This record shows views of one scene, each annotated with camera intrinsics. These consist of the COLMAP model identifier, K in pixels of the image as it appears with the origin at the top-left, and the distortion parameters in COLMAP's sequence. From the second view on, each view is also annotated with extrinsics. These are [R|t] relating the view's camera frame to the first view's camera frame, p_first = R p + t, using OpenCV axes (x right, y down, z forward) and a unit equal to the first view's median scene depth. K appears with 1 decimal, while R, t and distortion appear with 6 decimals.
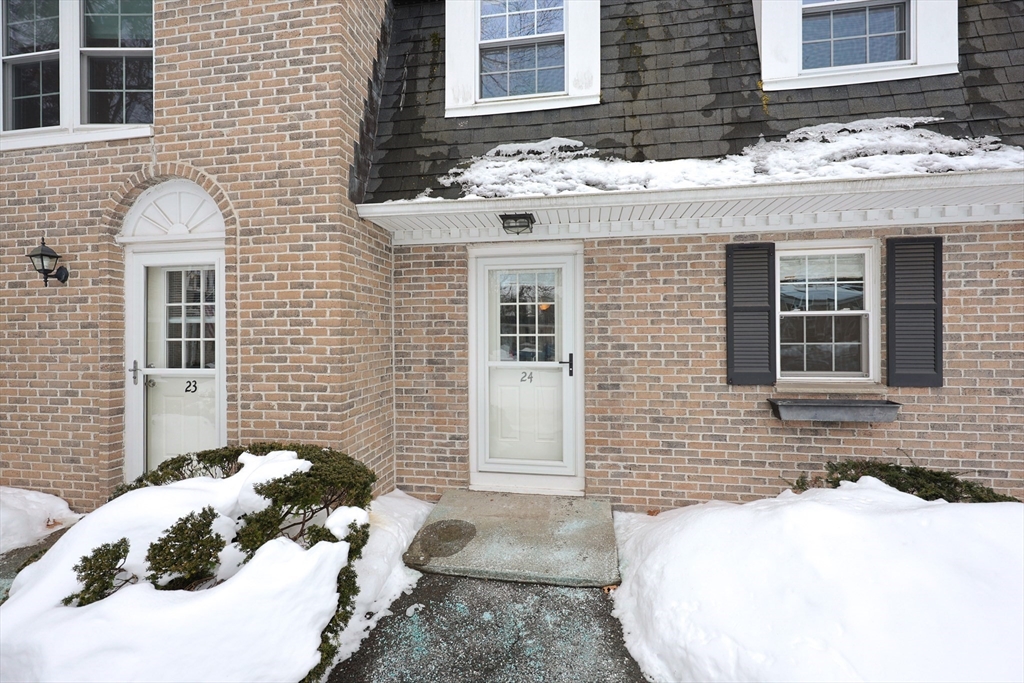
lens RADIAL K [[436.0, 0, 516.1], [0, 436.0, 338.0], [0, 0, 1]] dist [-0.005059, -0.000112]
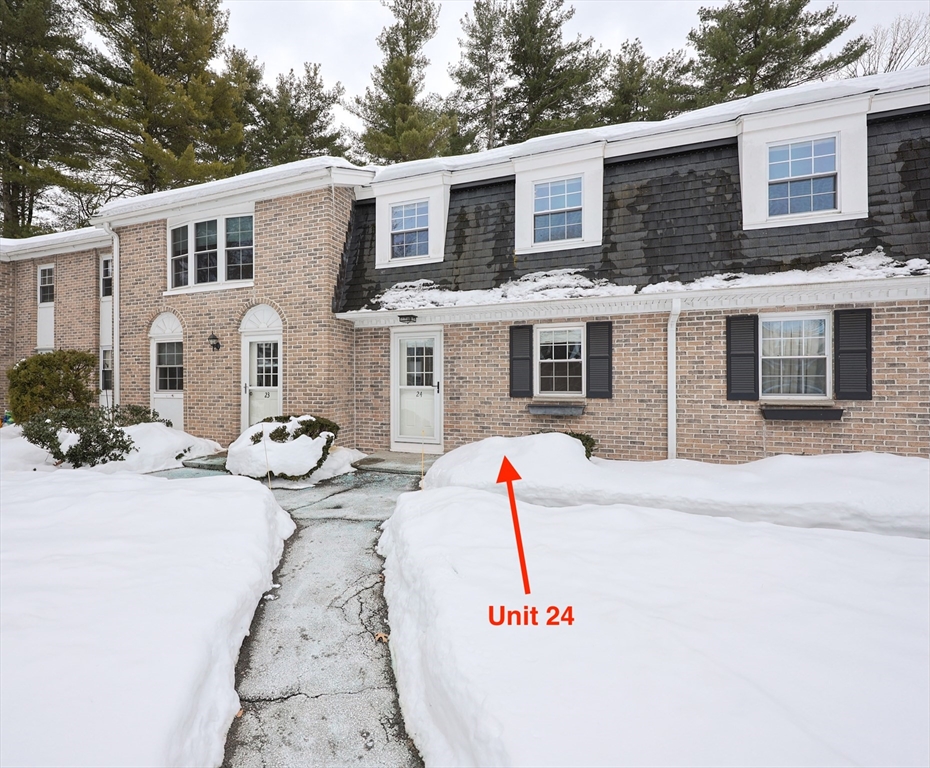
lens RADIAL K [[474.7, 0, 414.8], [0, 474.7, 385.0], [0, 0, 1]] dist [-0.002813, -0.000548]
pose [[0.968718, 0.006525, -0.248077, 0.611934], [-0.005749, 0.999976, 0.003852, 0.047397], [0.248096, -0.002305, 0.968733, -1.212163]]
